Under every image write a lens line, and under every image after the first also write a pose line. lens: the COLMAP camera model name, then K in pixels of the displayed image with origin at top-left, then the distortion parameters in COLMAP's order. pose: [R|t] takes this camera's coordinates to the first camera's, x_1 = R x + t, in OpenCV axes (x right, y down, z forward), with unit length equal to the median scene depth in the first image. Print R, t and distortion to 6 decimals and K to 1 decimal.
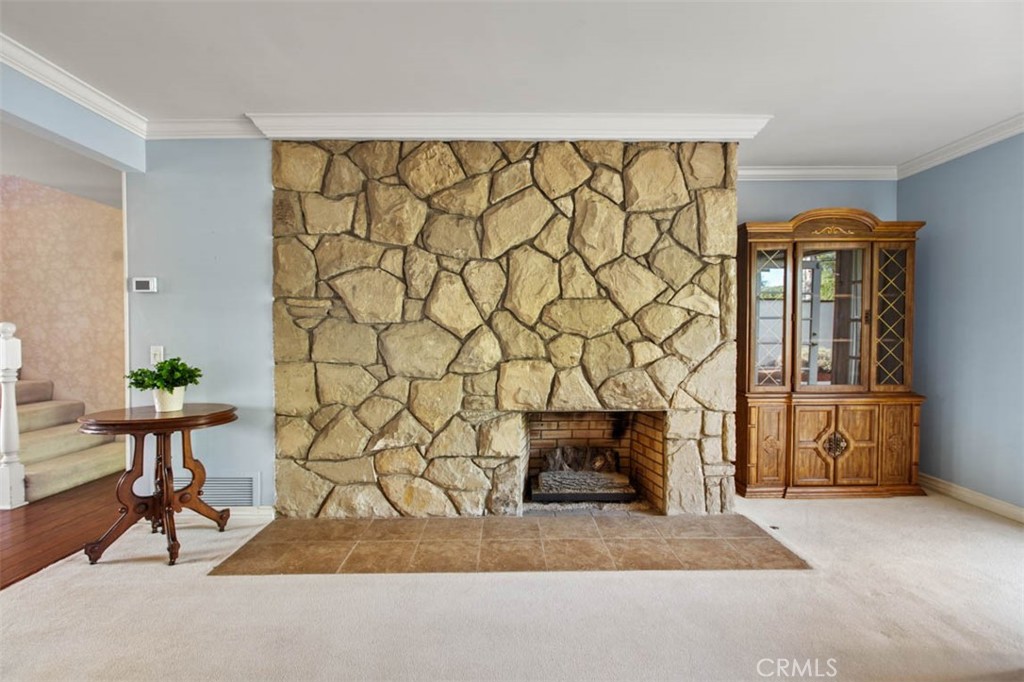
lens RADIAL K [[466.0, 0, 512.1], [0, 466.0, 336.4], [0, 0, 1]] dist [0.001060, -0.000557]
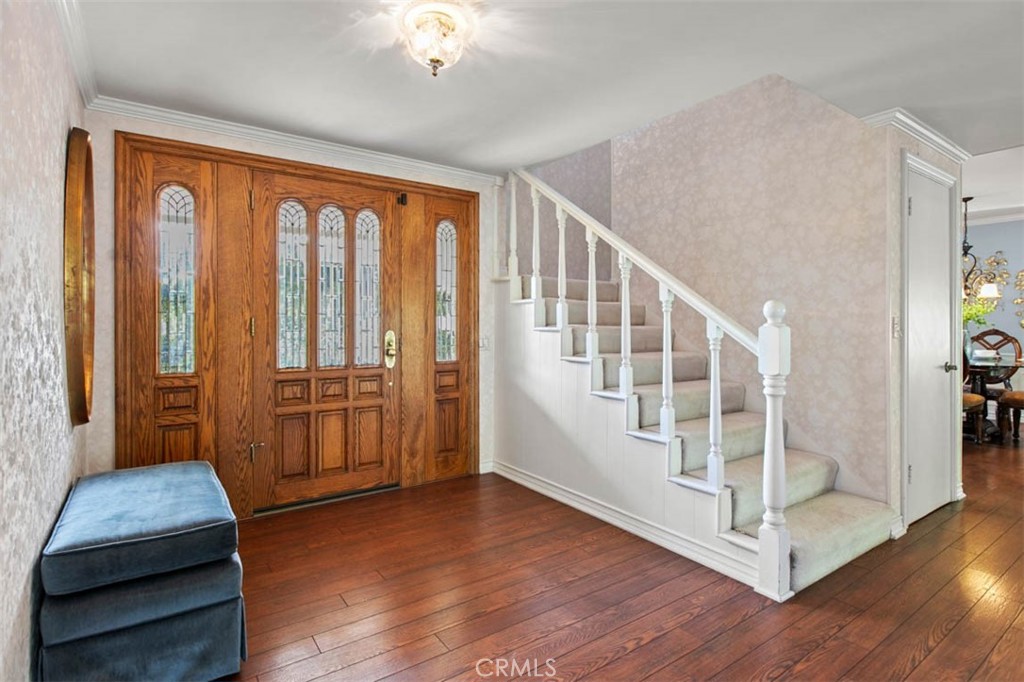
lens RADIAL K [[506.0, 0, 511.2], [0, 506.0, 333.8], [0, 0, 1]] dist [-0.002046, 0.001080]
pose [[0.569127, 0.017510, -0.822063, -0.540439], [-0.023219, 0.999717, 0.005219, 0.019819], [0.821921, 0.016117, 0.569373, 0.244038]]
